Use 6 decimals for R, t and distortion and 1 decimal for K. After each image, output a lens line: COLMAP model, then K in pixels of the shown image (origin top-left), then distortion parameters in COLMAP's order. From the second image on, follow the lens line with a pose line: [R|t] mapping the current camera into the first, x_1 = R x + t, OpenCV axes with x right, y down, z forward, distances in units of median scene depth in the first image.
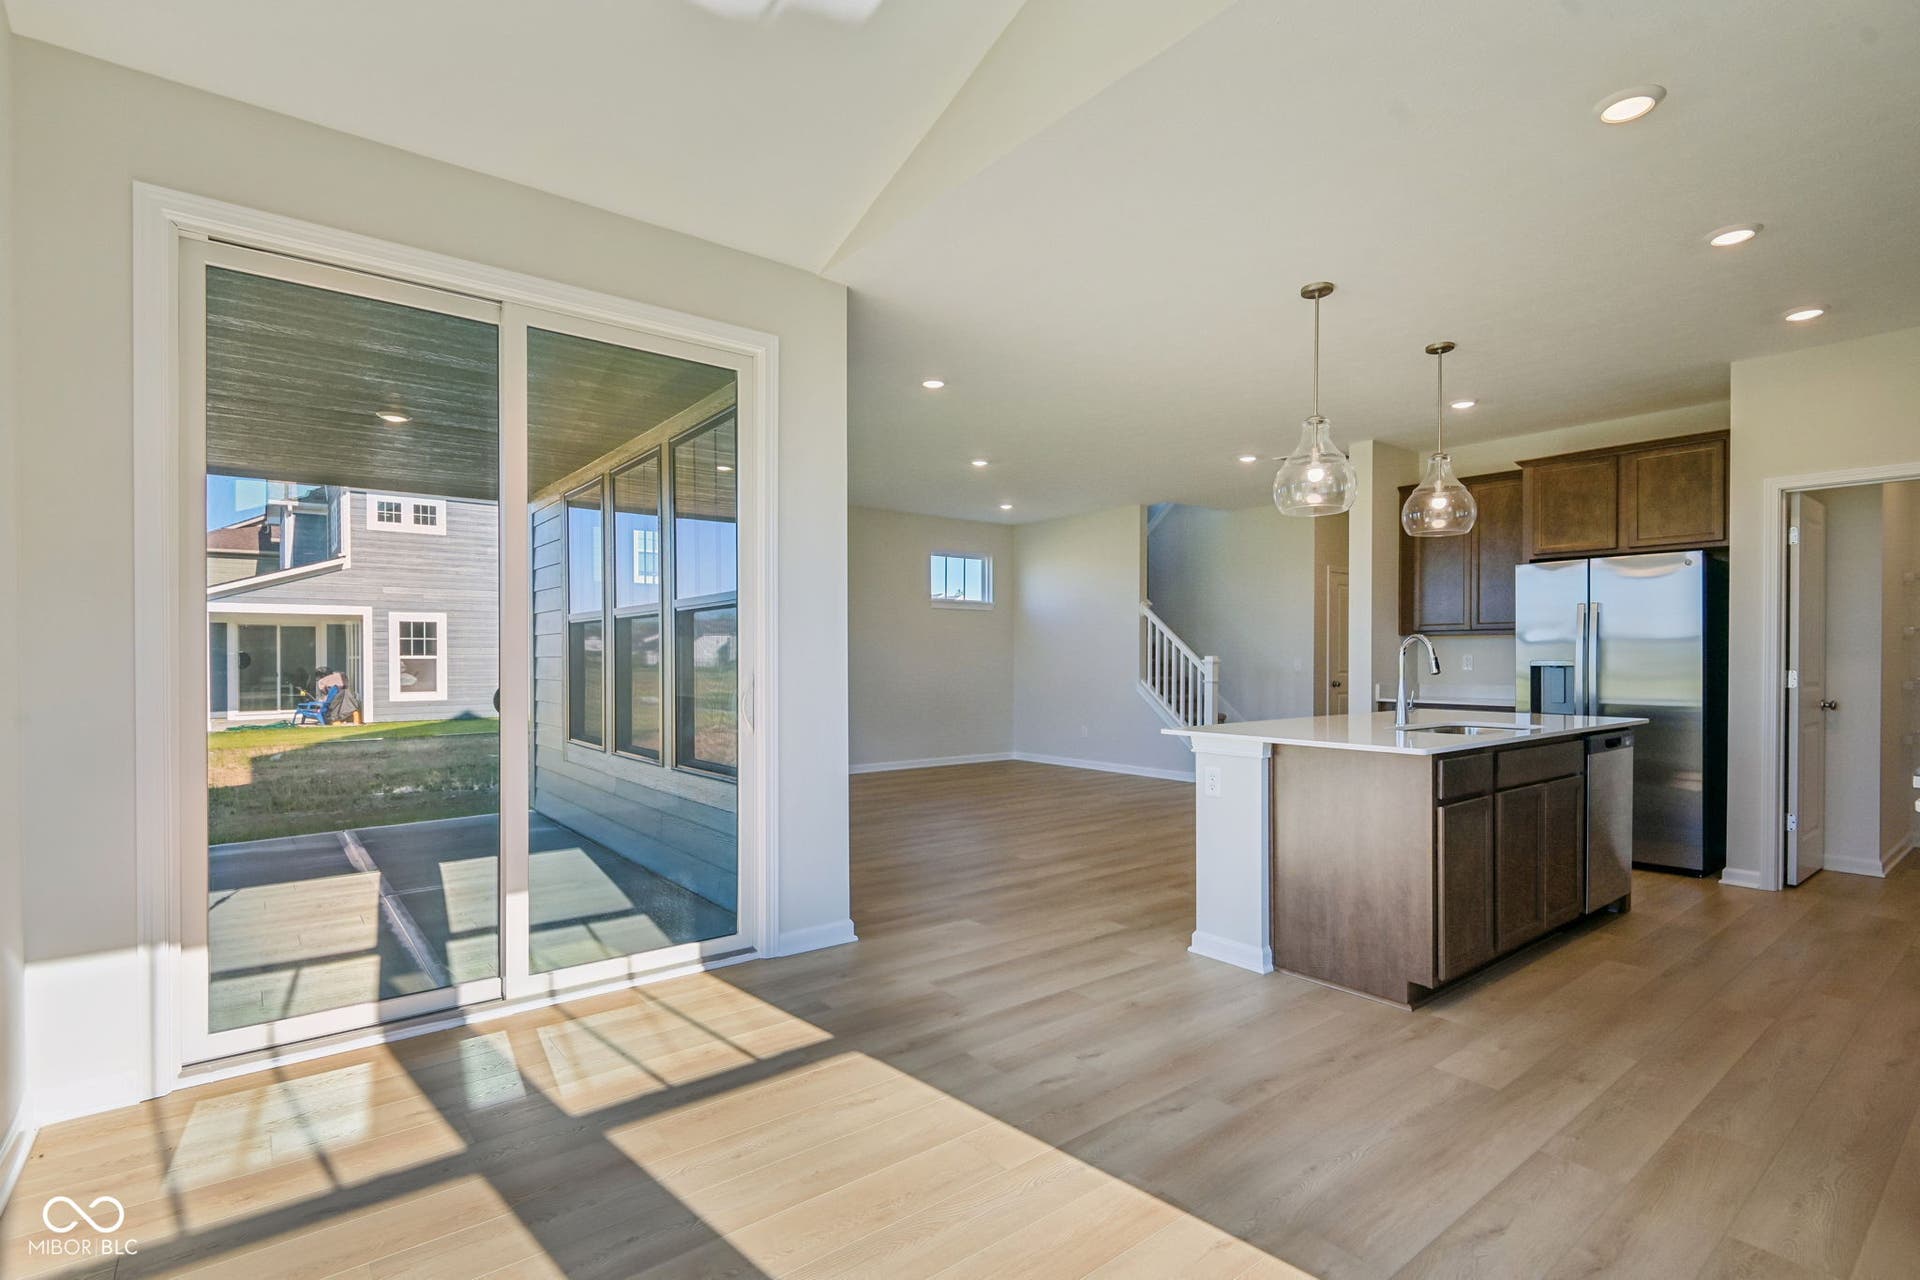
lens RADIAL K [[905.1, 0, 951.8], [0, 905.1, 669.7], [0, 0, 1]] dist [0.001389, -0.005738]
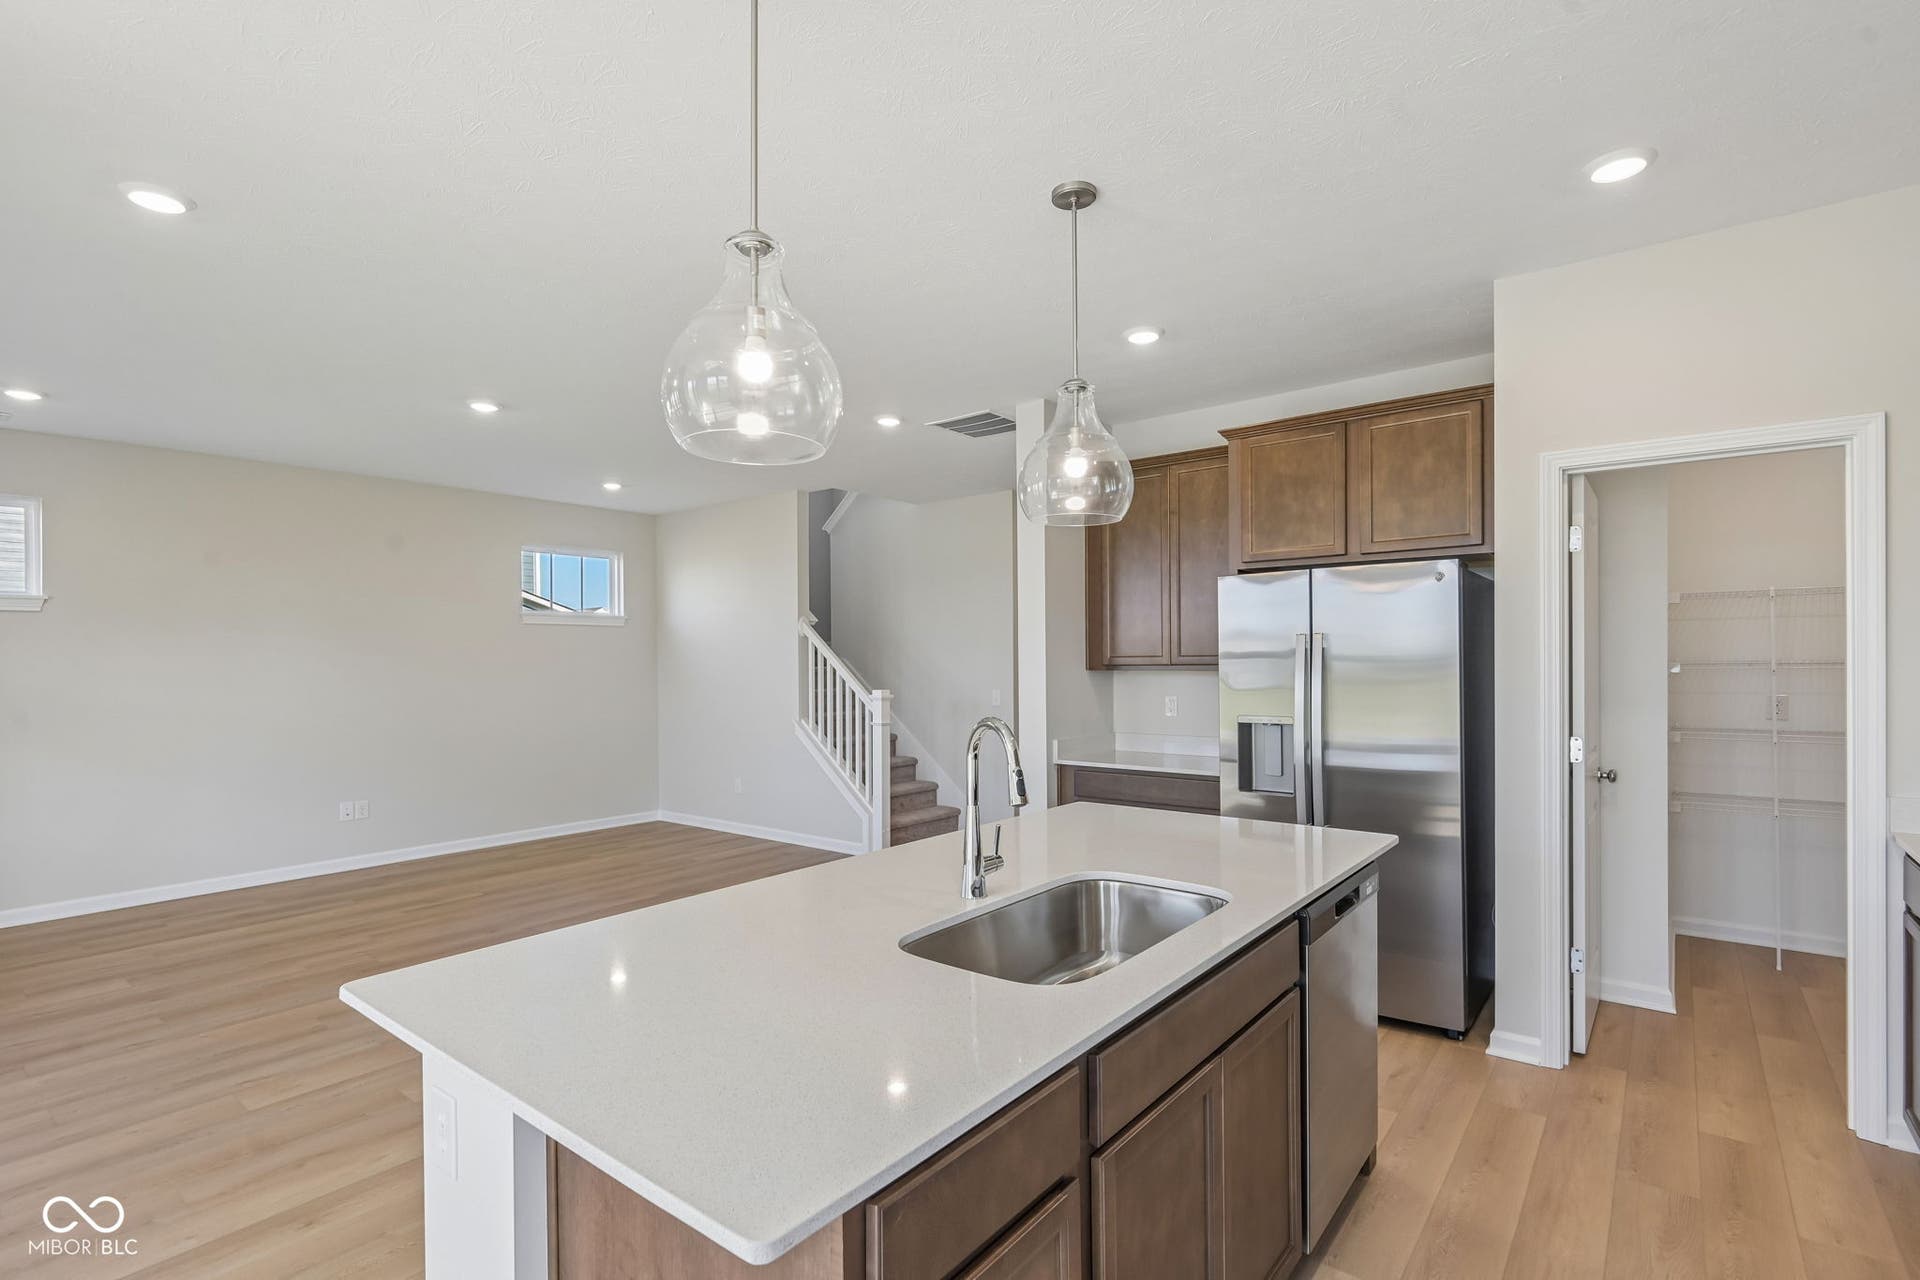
lens RADIAL K [[905.1, 0, 945.0], [0, 905.1, 665.4], [0, 0, 1]] dist [0.001389, -0.005738]
pose [[0.978833, -0.007585, 0.204518, 0.276144], [0.009511, 0.999919, -0.008439, -0.043656], [-0.204438, 0.010205, 0.978826, 0.363428]]
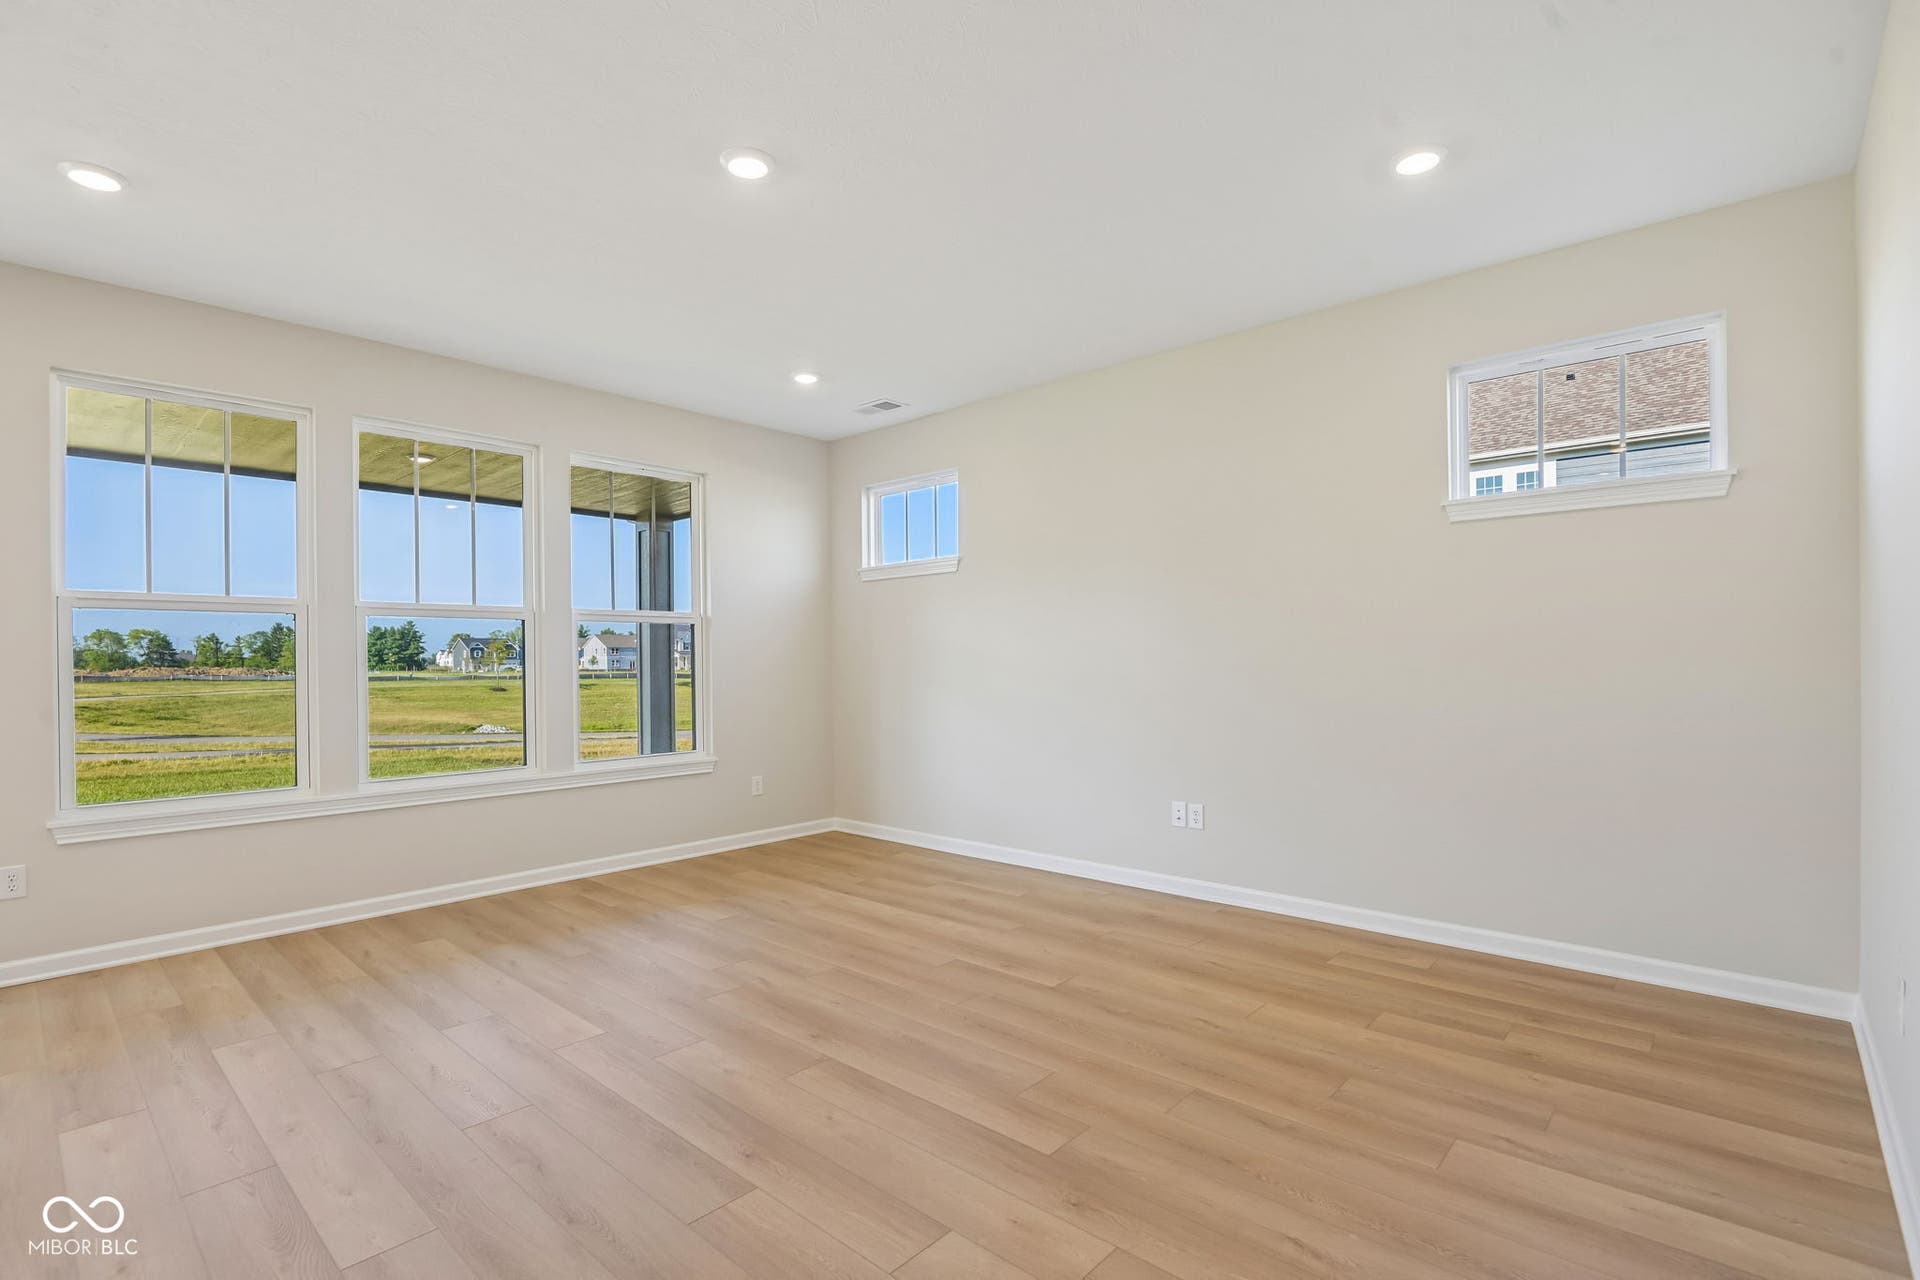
lens RADIAL K [[905.1, 0, 949.0], [0, 905.1, 660.7], [0, 0, 1]] dist [0.001389, -0.005738]
pose [[0.153219, 0.002655, -0.988189, 0.549677], [-0.009147, 0.999957, 0.001269, -0.017229], [0.988150, 0.008845, 0.153237, 1.283296]]
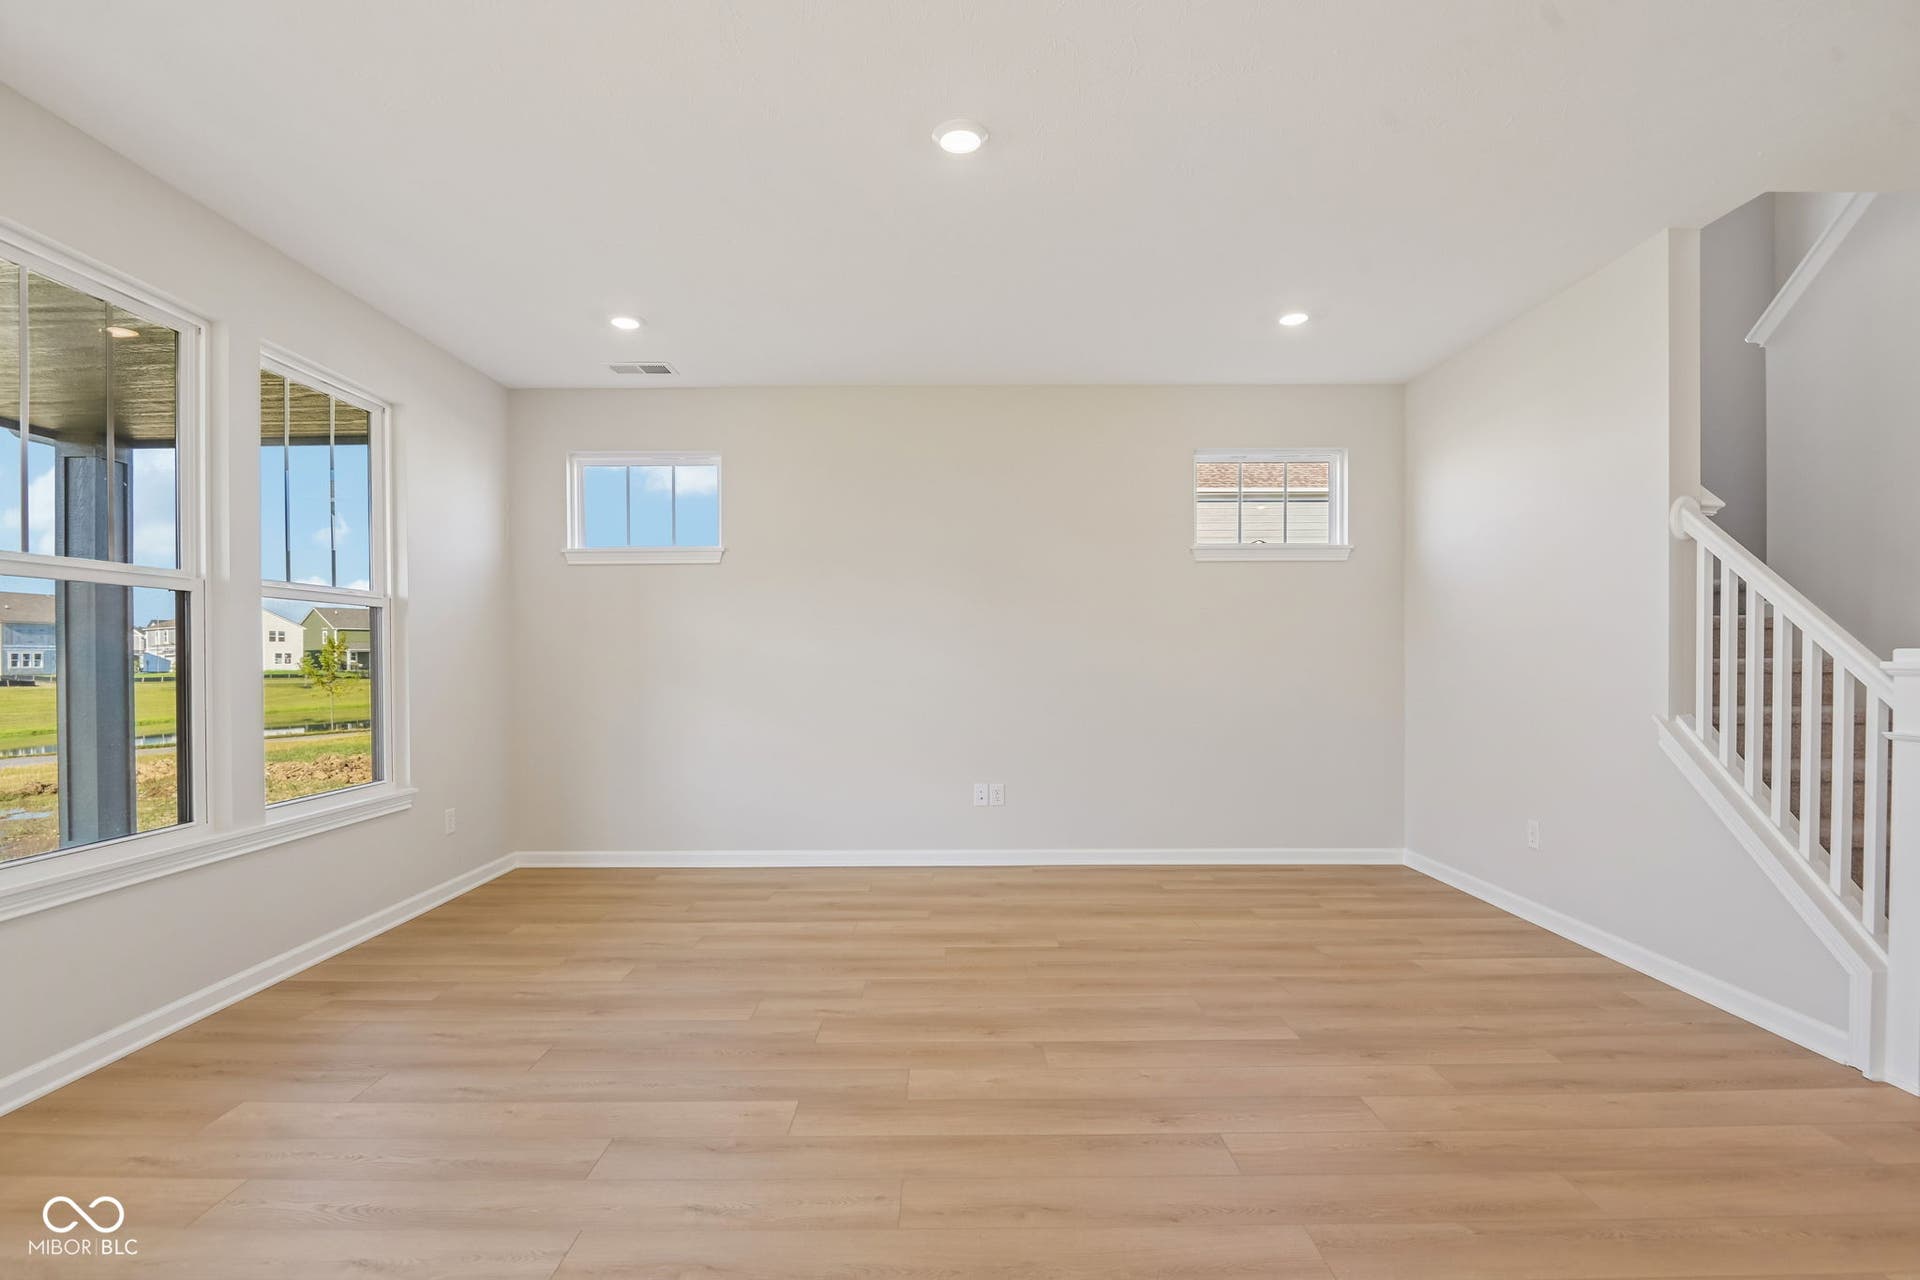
lens RADIAL K [[905.1, 0, 958.8], [0, 905.1, 662.1], [0, 0, 1]] dist [0.001389, -0.005738]
pose [[0.785406, 0.002907, -0.618974, 0.333597], [-0.008956, 0.999938, -0.006668, -0.009408], [0.618916, 0.010781, 0.785383, 0.870721]]
